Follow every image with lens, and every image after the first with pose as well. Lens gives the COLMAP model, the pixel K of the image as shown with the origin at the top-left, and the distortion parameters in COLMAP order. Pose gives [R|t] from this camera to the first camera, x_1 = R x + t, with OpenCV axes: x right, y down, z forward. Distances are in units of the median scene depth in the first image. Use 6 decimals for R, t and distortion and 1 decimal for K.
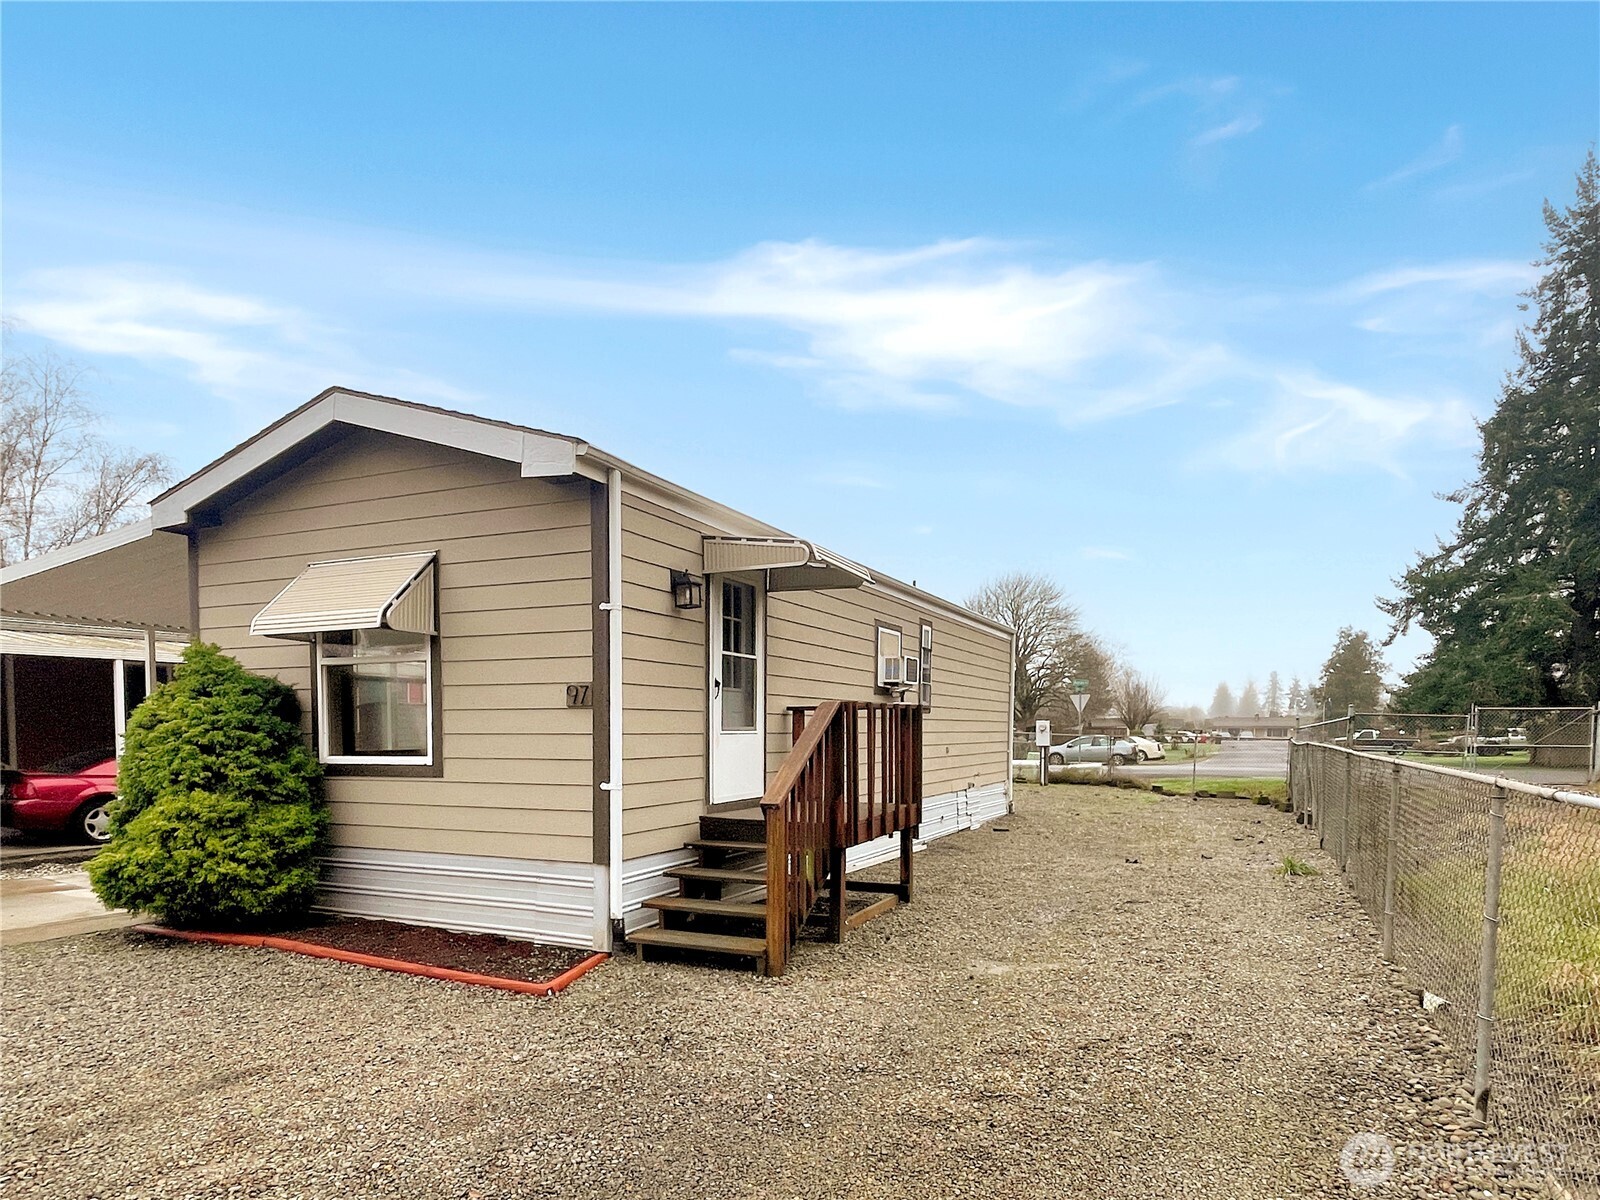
lens RADIAL K [[951.2, 0, 800.7], [0, 951.2, 736.7], [0, 0, 1]] dist [0.025174, -0.000231]
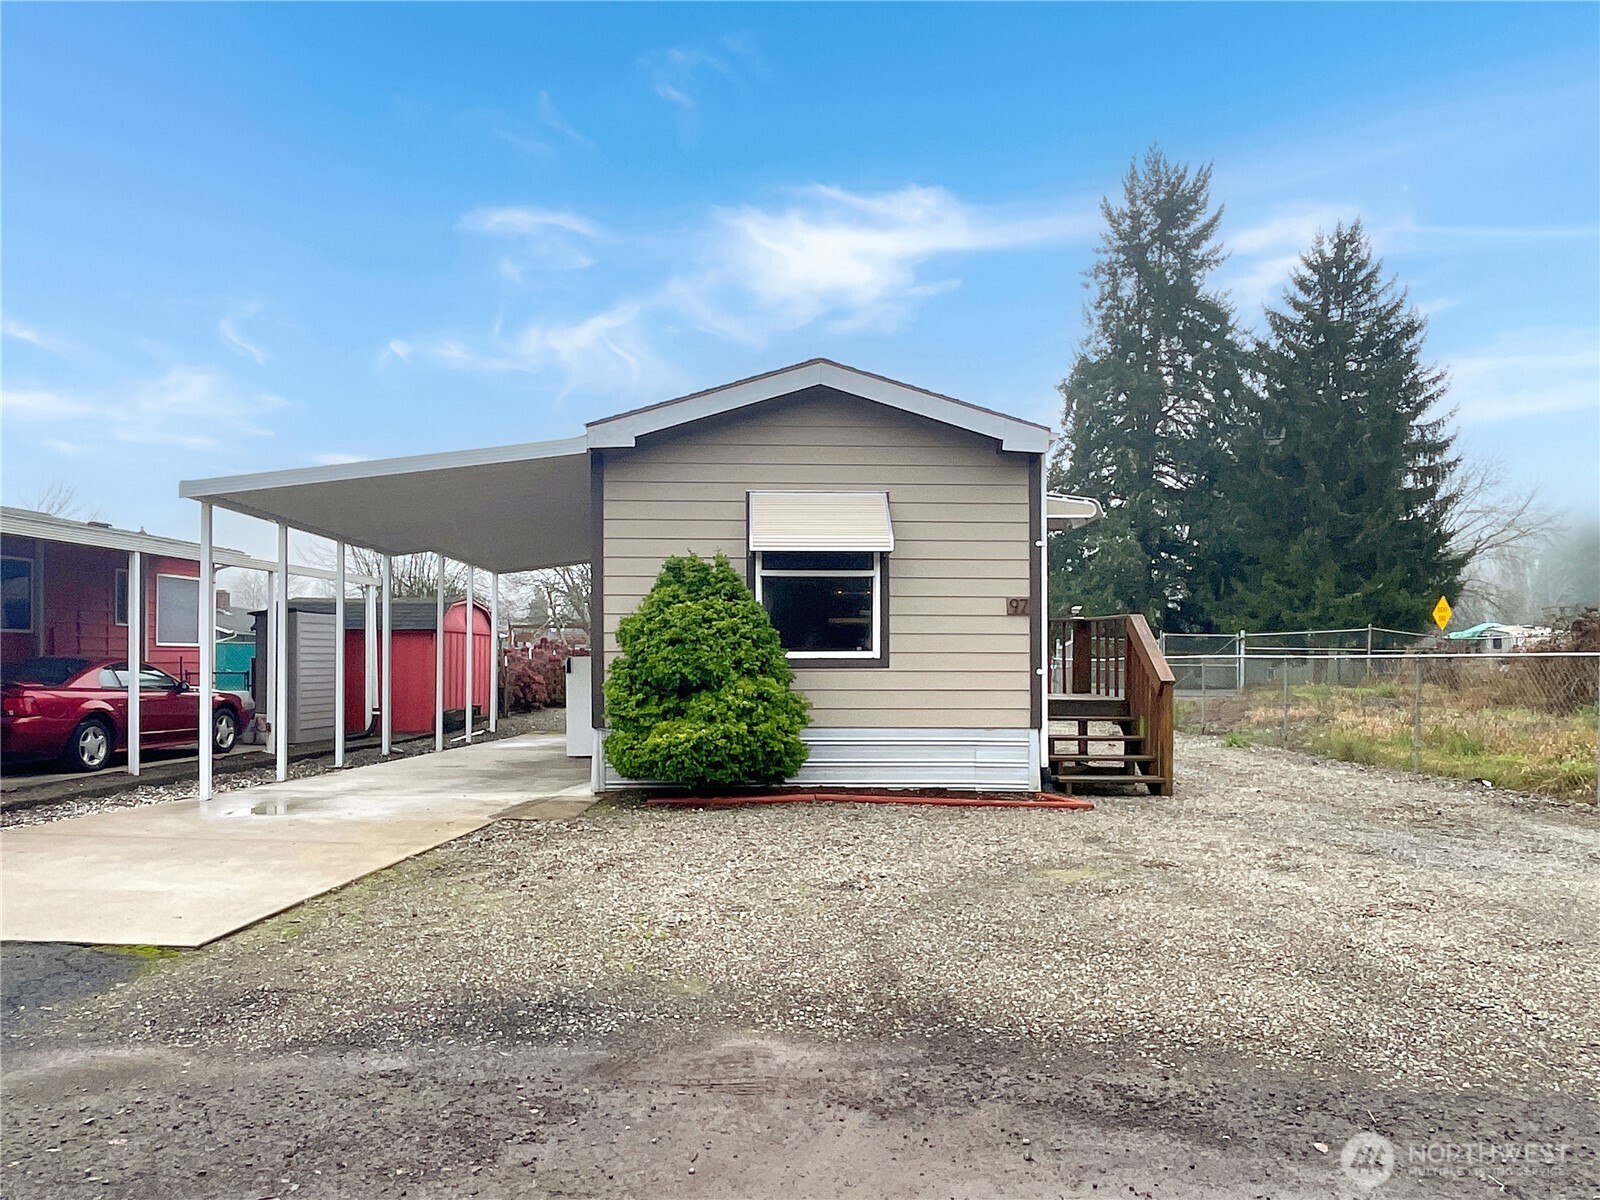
lens RADIAL K [[1133.0, 0, 800.0], [0, 1133.0, 600.0], [0, 0, 1]] dist [0.076160, 0.000229]
pose [[0.898033, 0.027465, 0.439070, -1.152470], [-0.001797, 0.998270, -0.058767, 0.041743], [-0.439924, 0.051986, 0.896529, -0.316250]]
